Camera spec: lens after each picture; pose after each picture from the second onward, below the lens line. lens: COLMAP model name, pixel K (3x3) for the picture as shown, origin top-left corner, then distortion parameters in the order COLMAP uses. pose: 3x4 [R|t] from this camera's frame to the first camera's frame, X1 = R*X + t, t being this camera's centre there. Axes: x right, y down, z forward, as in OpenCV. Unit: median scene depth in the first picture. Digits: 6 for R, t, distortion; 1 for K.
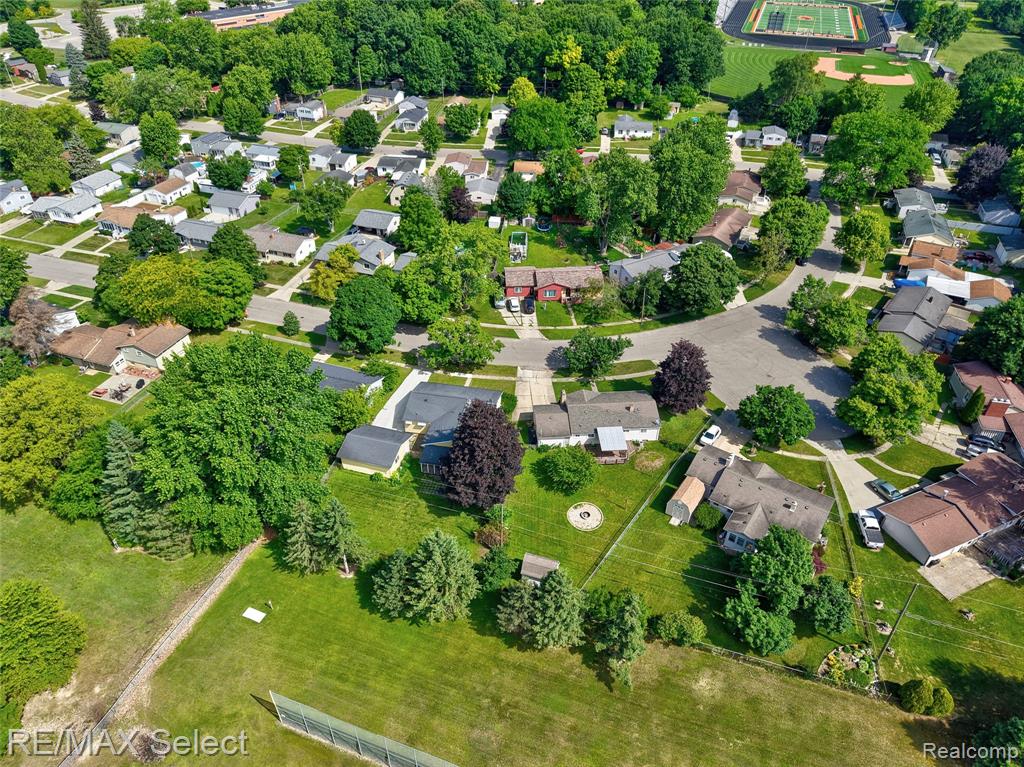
lens RADIAL K [[689.3, 0, 512.0], [0, 689.3, 383.5], [0, 0, 1]] dist [0.021537, -0.022973]
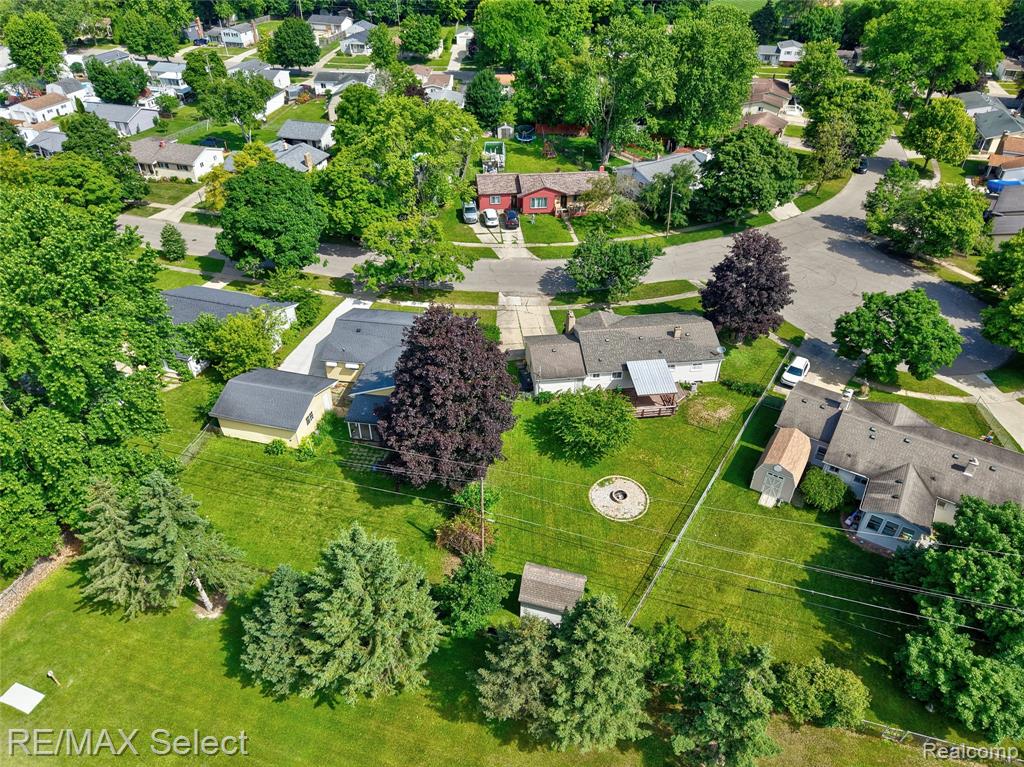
lens RADIAL K [[689.3, 0, 512.0], [0, 689.3, 383.5], [0, 0, 1]] dist [0.021537, -0.022973]
pose [[0.999016, -0.028096, 0.034308, -0.004882], [0.028152, 0.999603, -0.001145, 0.071222], [-0.034262, 0.002109, 0.999411, 0.312726]]
